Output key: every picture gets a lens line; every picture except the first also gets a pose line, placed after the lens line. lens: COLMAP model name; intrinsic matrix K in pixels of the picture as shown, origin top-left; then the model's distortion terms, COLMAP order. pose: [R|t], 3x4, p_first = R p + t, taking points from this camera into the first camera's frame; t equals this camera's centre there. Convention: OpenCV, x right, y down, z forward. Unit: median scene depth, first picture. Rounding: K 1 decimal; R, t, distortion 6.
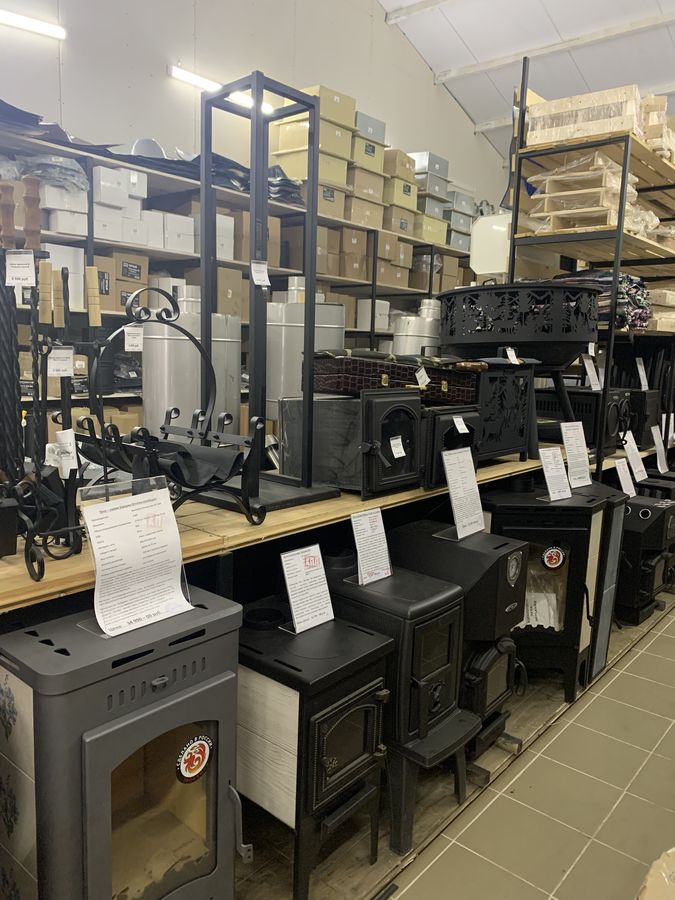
lens RADIAL K [[675.8, 0, 337.5], [0, 675.8, 450.0], [0, 0, 1]] dist [0.040358, -0.054300]
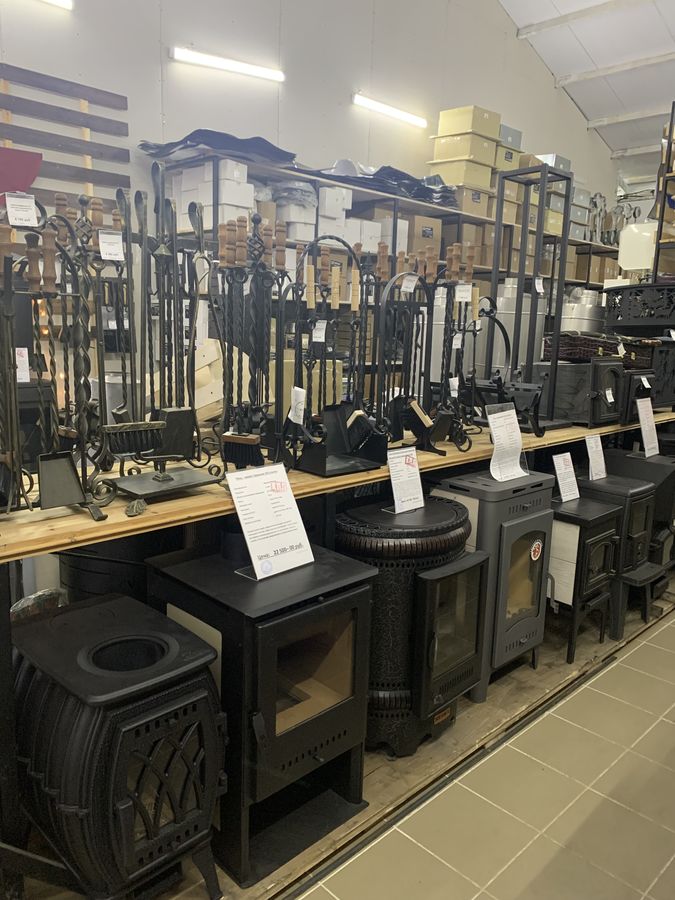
lens RADIAL K [[684.3, 0, 337.5], [0, 684.3, 450.0], [0, 0, 1]] dist [-0.001537, 0.004439]
pose [[0.996063, 0.017870, -0.086832, -0.220223], [-0.015037, 0.999337, 0.033168, 0.043872], [0.087367, -0.031732, 0.995671, -0.341536]]
